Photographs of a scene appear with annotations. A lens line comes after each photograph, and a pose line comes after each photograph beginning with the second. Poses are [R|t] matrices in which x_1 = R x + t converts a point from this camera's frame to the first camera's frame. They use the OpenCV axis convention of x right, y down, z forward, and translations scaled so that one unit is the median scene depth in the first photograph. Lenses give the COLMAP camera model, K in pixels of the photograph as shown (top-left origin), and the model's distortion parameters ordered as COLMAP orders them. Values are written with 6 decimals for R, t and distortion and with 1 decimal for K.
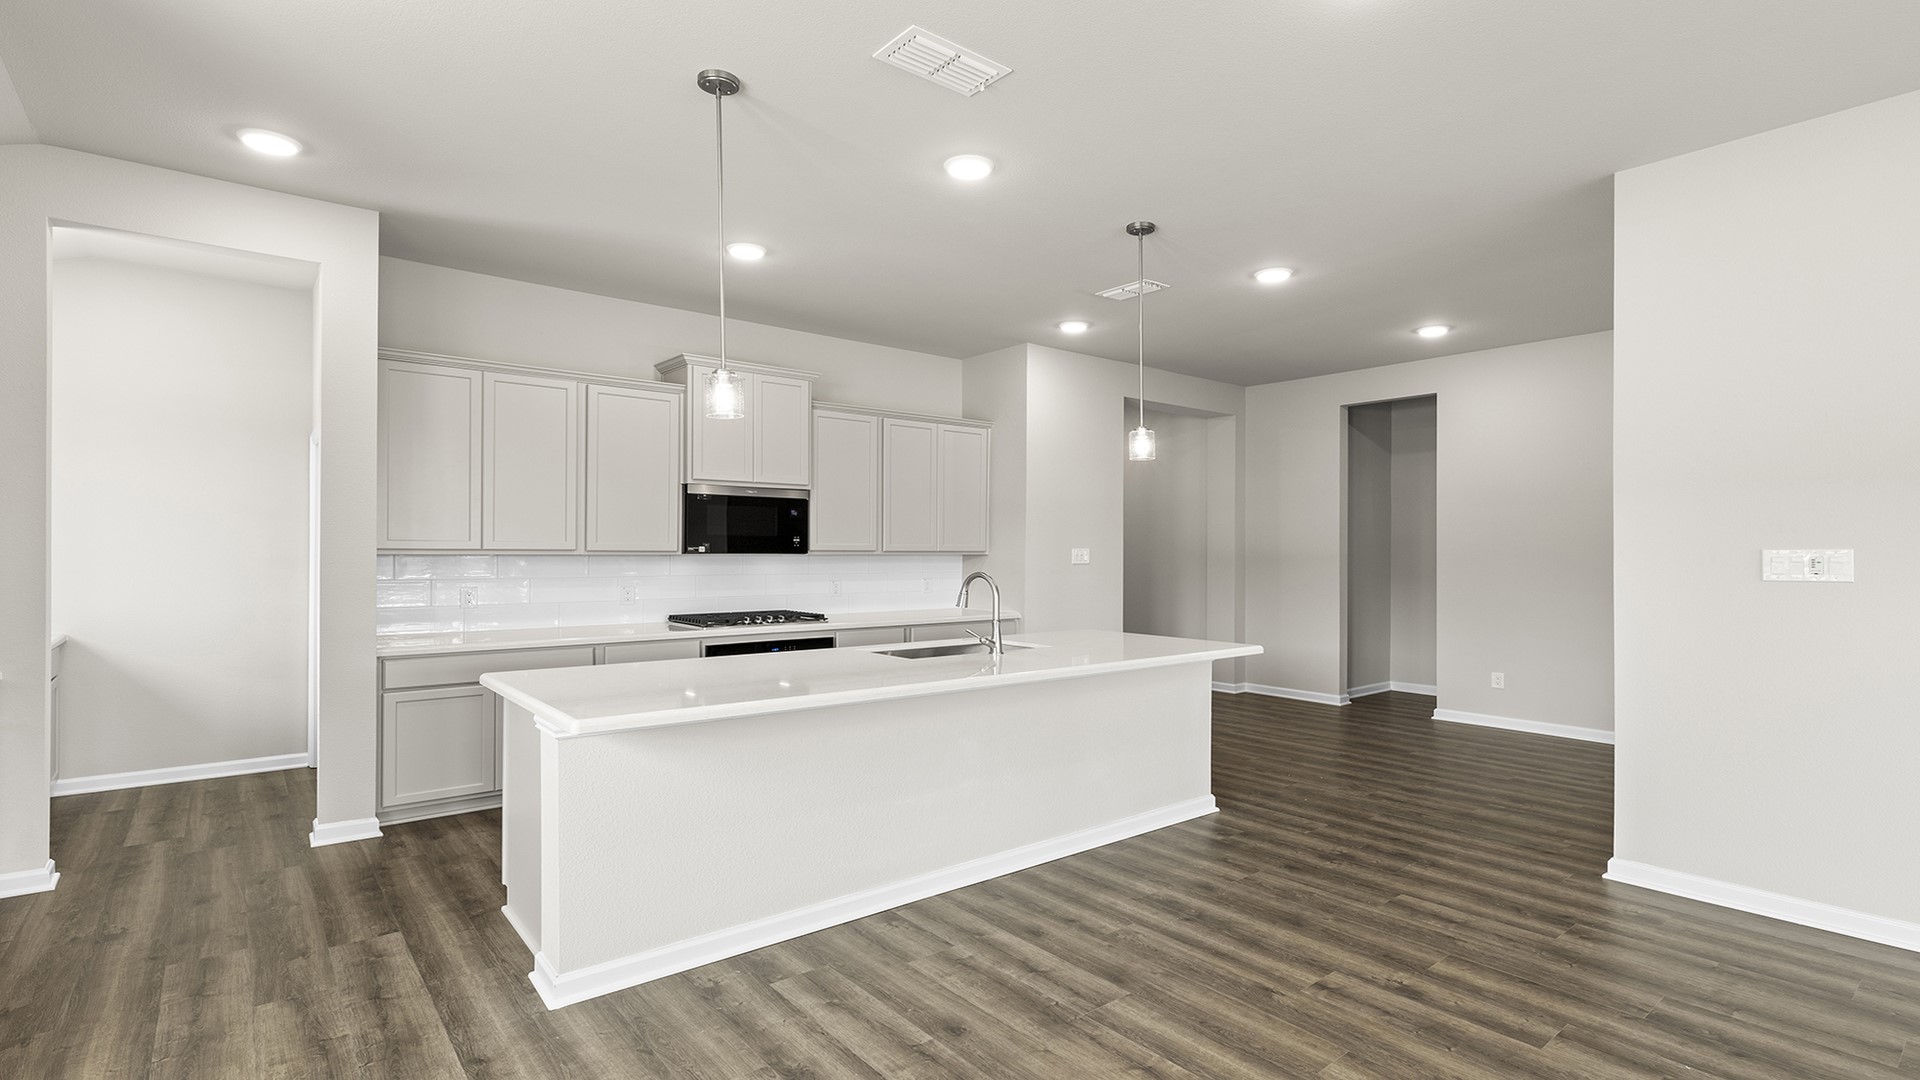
lens RADIAL K [[896.7, 0, 971.9], [0, 896.7, 546.3], [0, 0, 1]] dist [-0.001919, 0.000212]
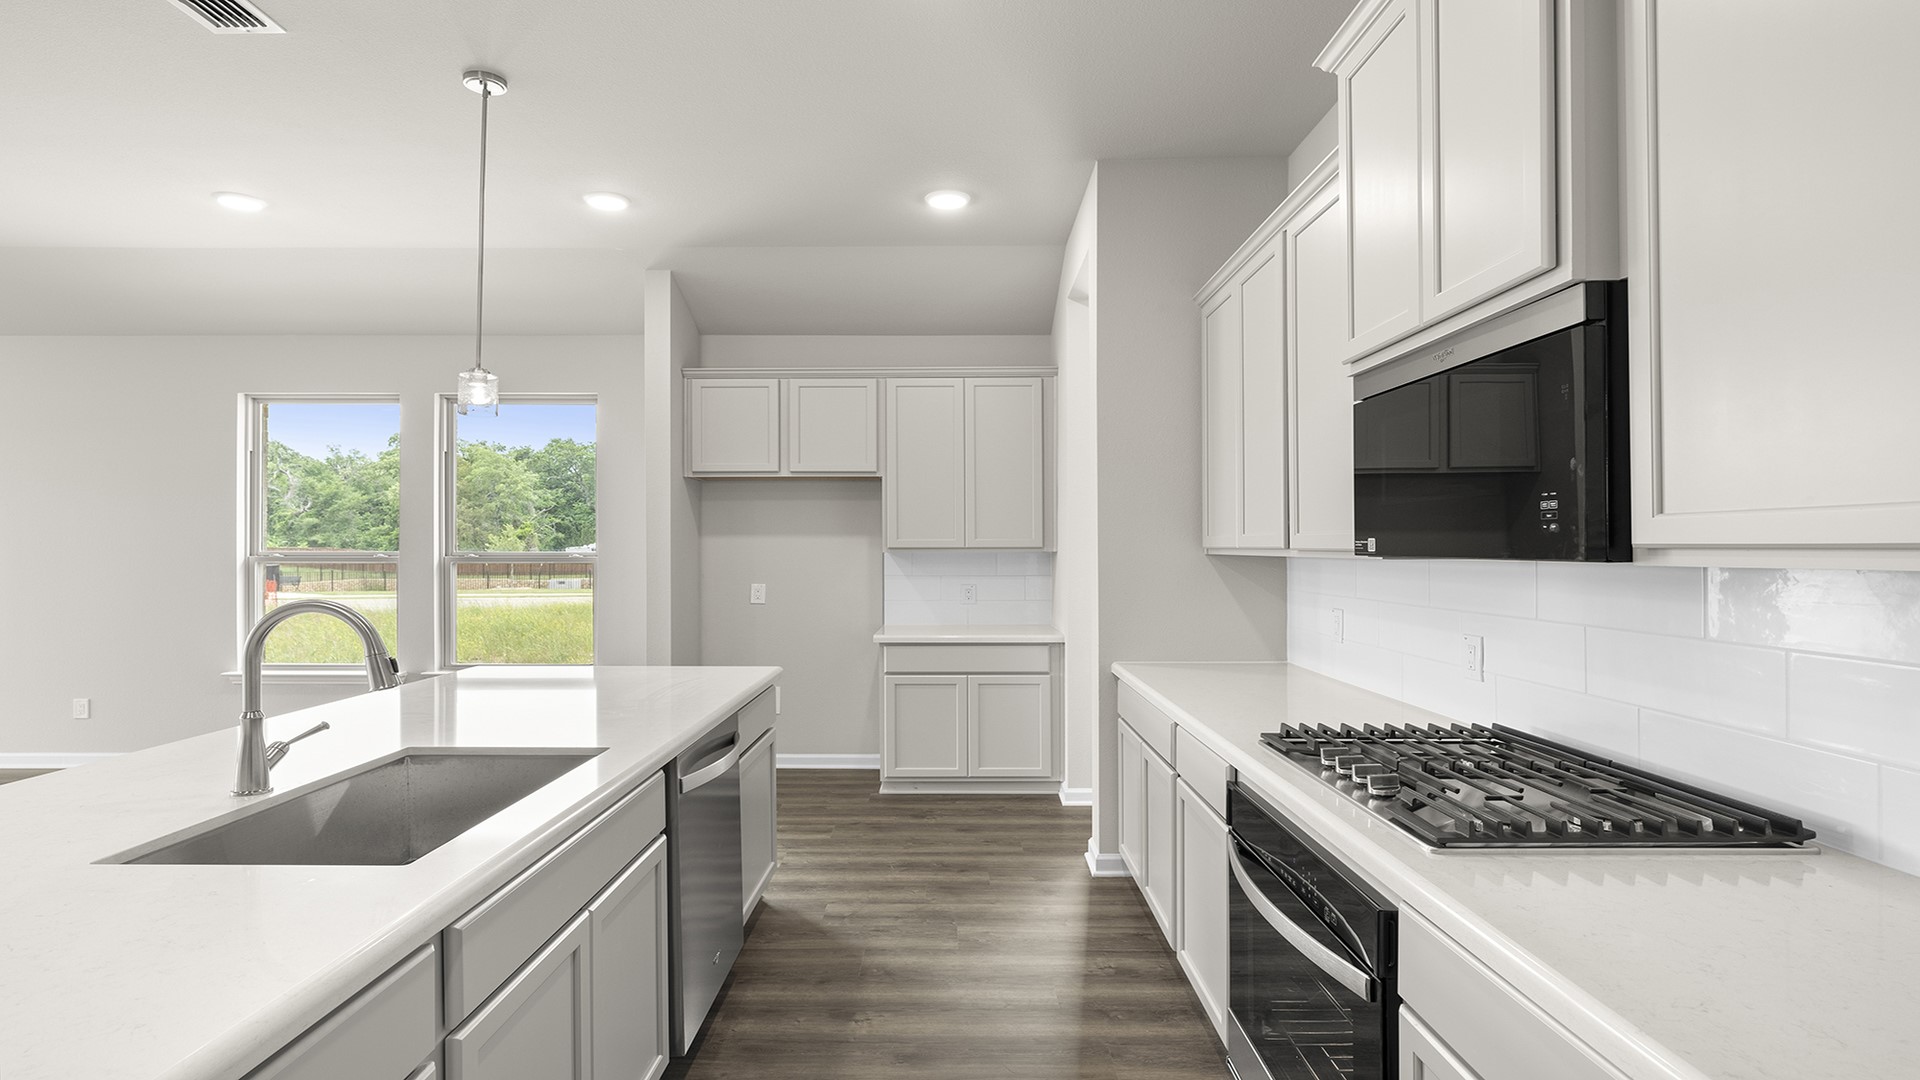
lens RADIAL K [[997.5, 0, 960.0], [0, 997.5, 540.0], [0, 0, 1]] dist [0.000217, 0.000013]
pose [[-0.631630, -0.010579, -0.775198, 0.184529], [-0.000730, 0.999915, -0.013051, 0.007894], [0.775270, -0.007677, -0.631584, 1.540252]]
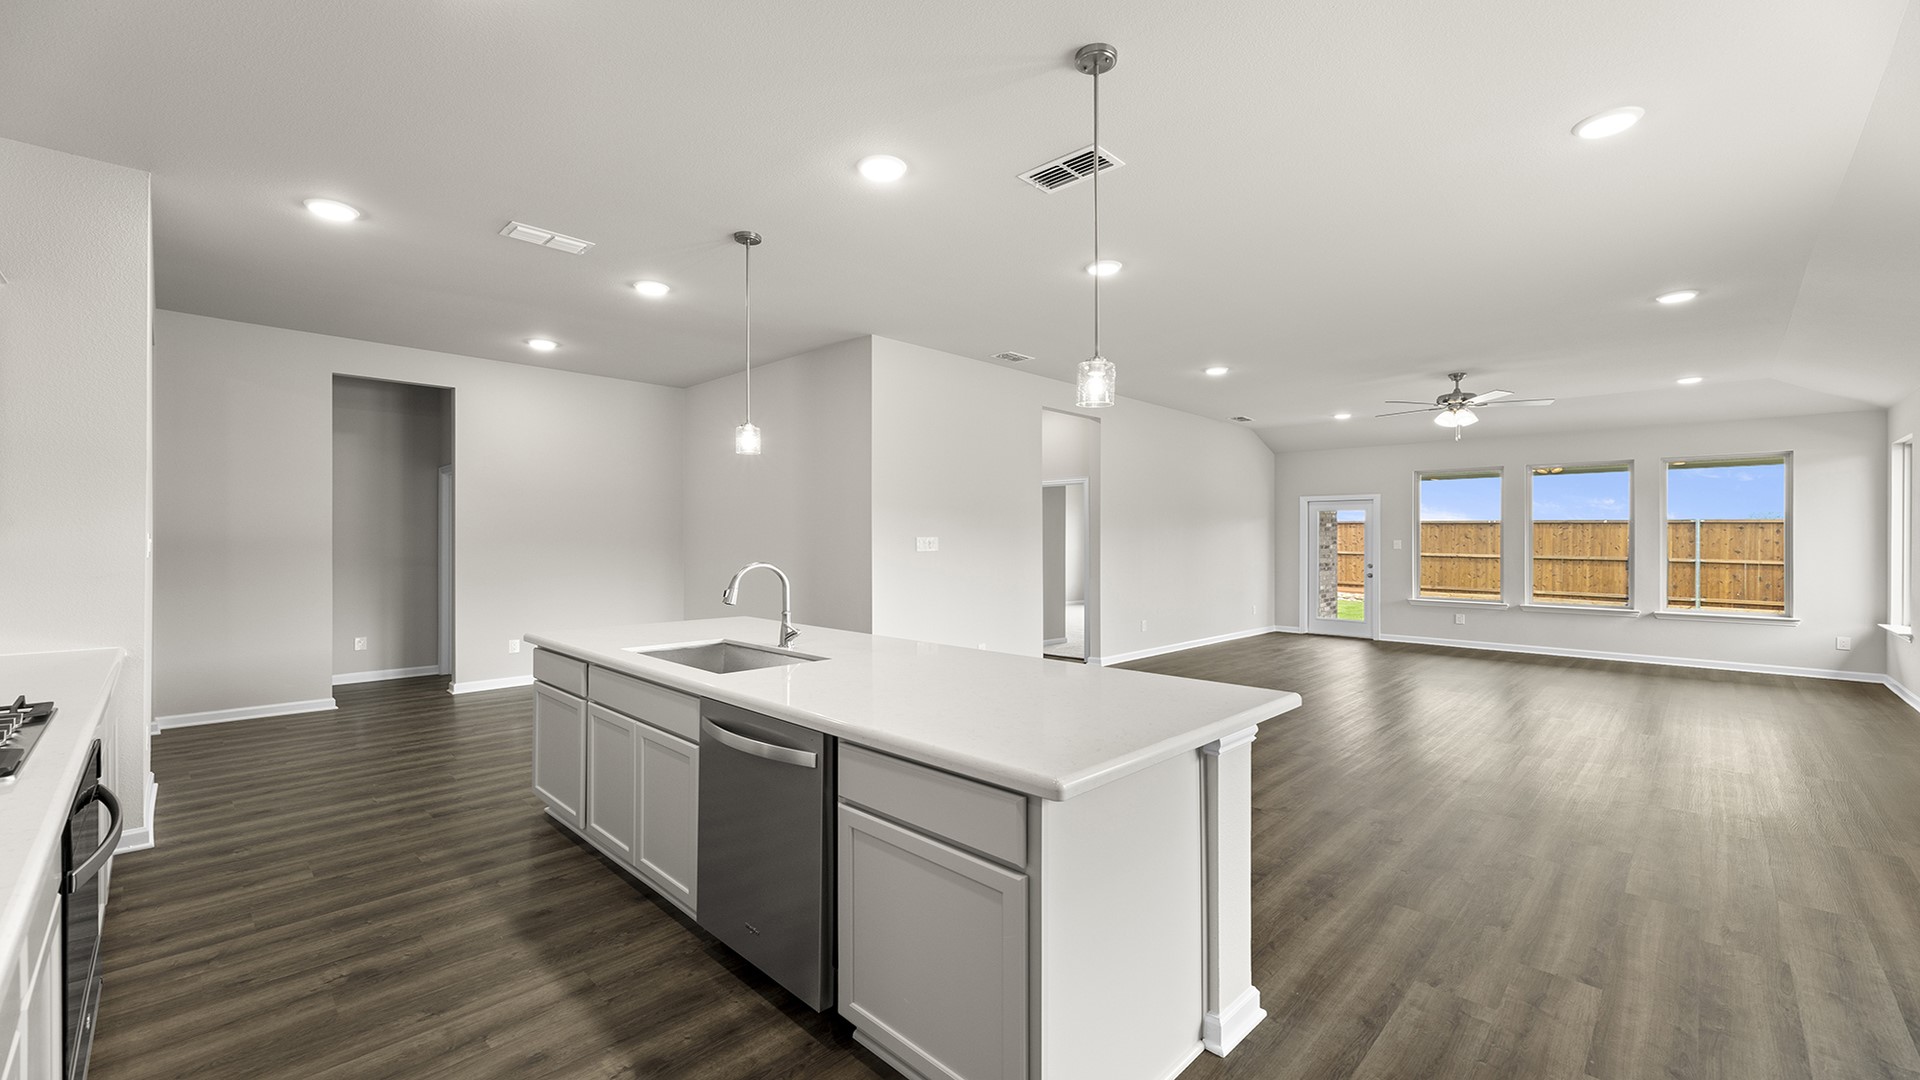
lens RADIAL K [[772.7, 0, 941.2], [0, 772.7, 540.5], [0, 0, 1]] dist [-0.000934, -0.000069]
pose [[-0.097400, -0.005269, 0.995231, -0.798342], [-0.009037, 0.999949, 0.004410, 0.001784], [-0.995204, -0.008564, -0.097443, 0.904584]]
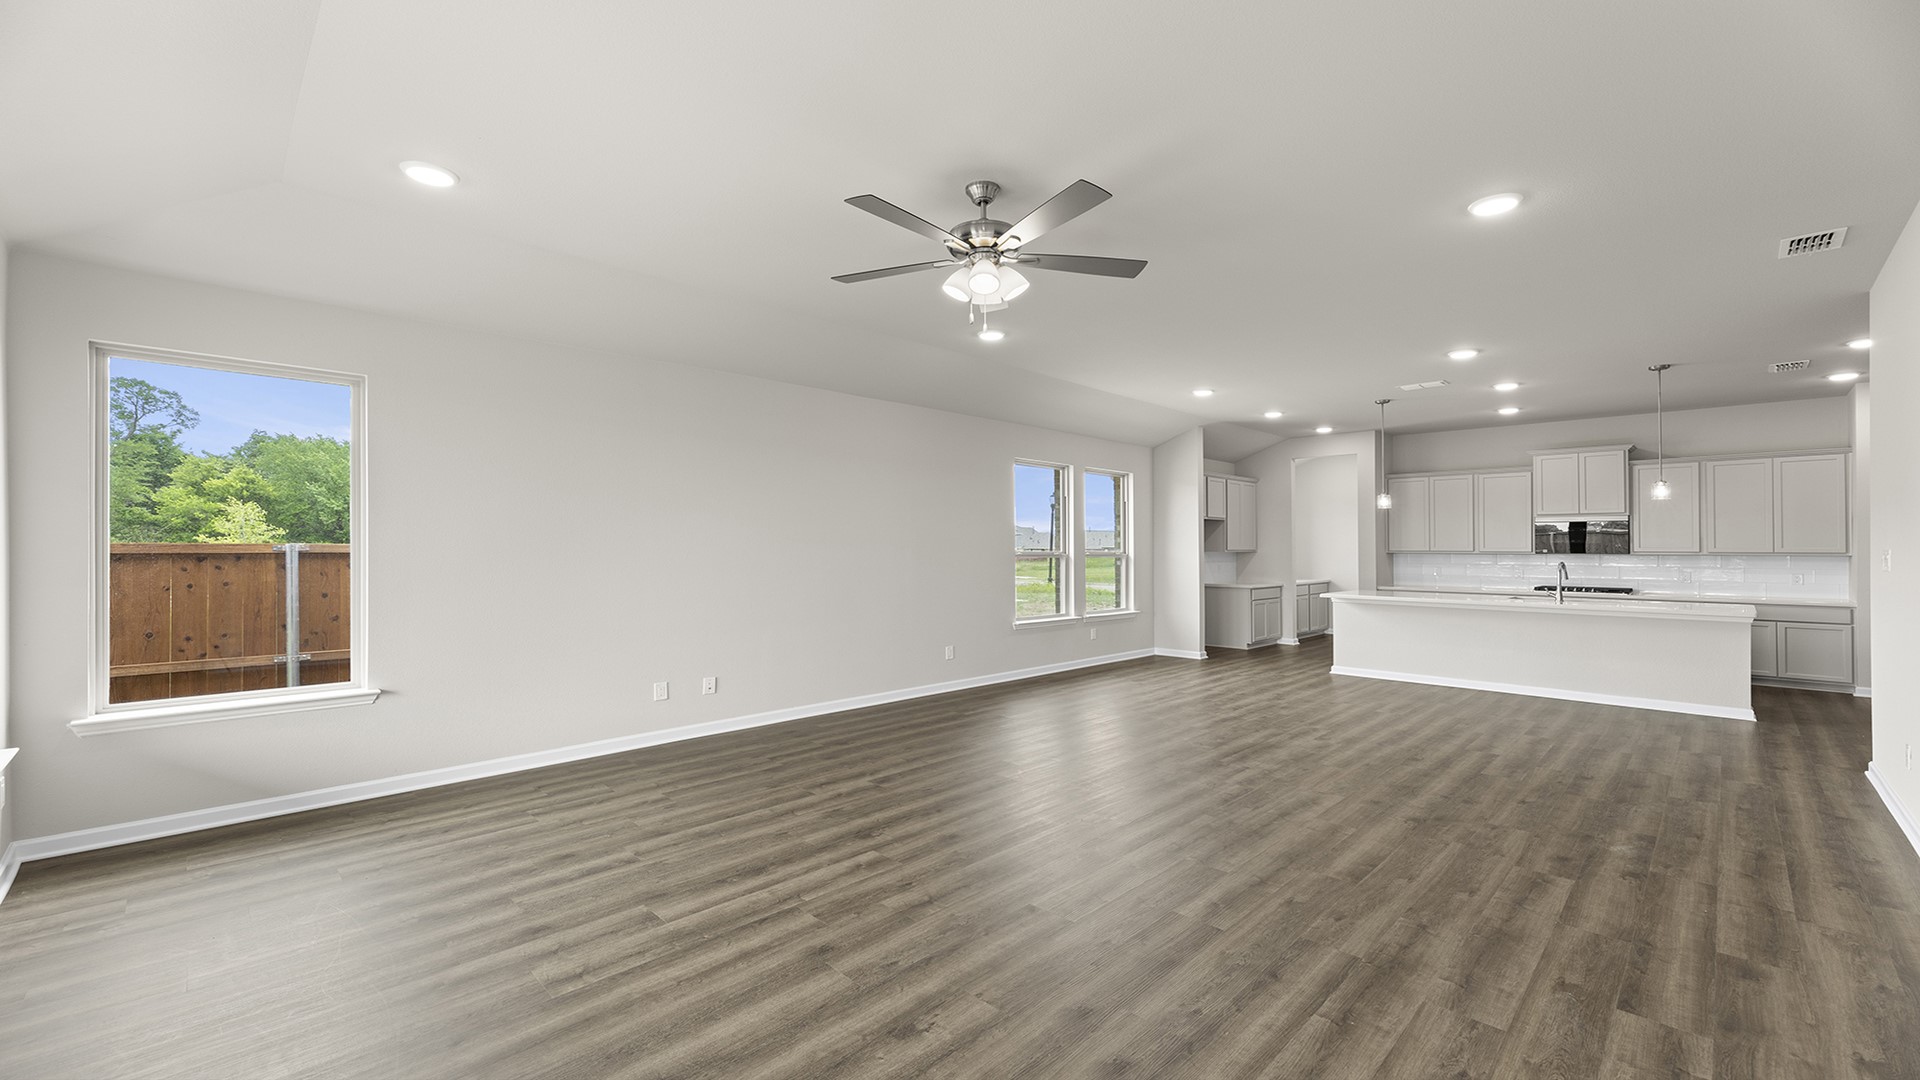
lens RADIAL K [[776.6, 0, 960.0], [0, 776.6, 540.0], [0, 0, 1]] dist [-0.000727, -0.000104]
pose [[0.100043, -0.013737, -0.994888, 1.652314], [0.002734, 0.999905, -0.013531, -0.001216], [0.994979, -0.001366, 0.100071, -0.544507]]
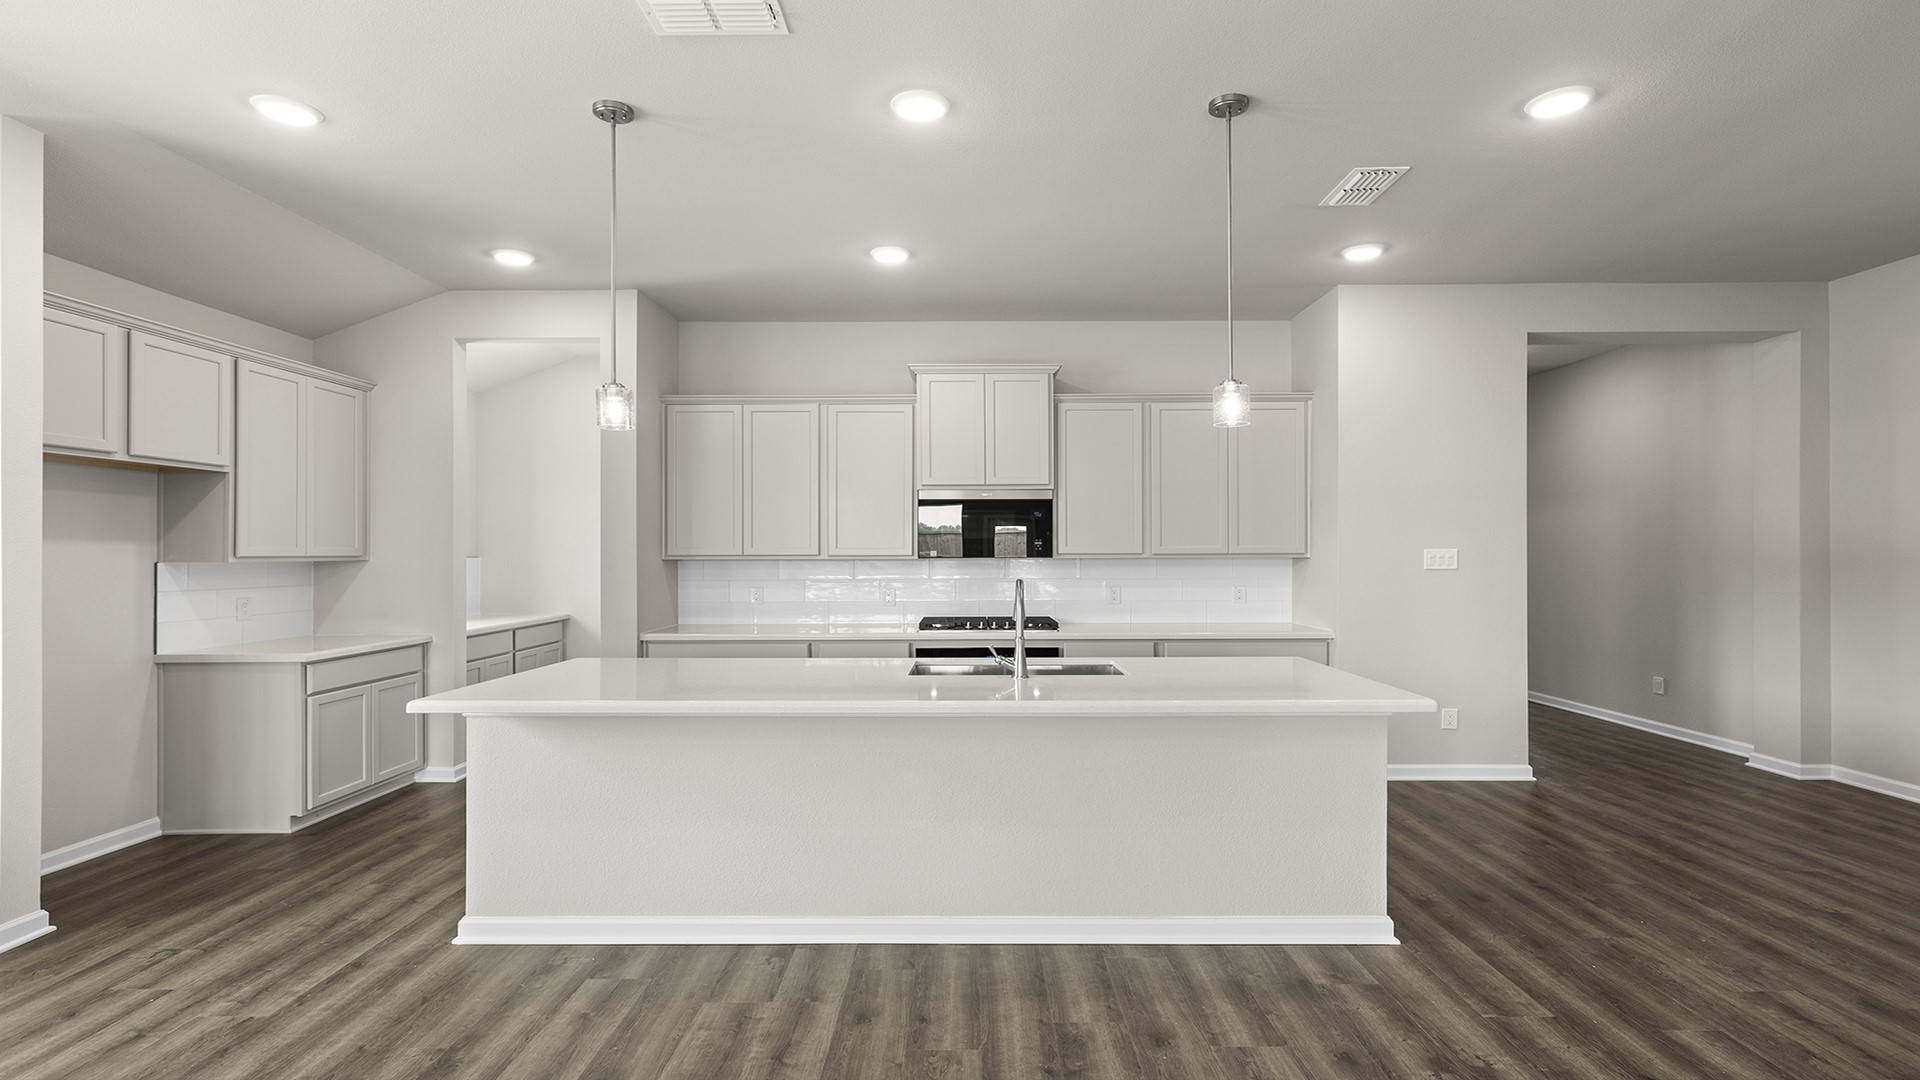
lens RADIAL K [[896.7, 0, 971.9], [0, 896.7, 546.3], [0, 0, 1]] dist [-0.001919, 0.000212]
pose [[0.771532, -0.011010, -0.636095, 0.519594], [0.009477, 0.999938, -0.005814, 0.002002], [0.636119, -0.001542, 0.771589, 0.328512]]
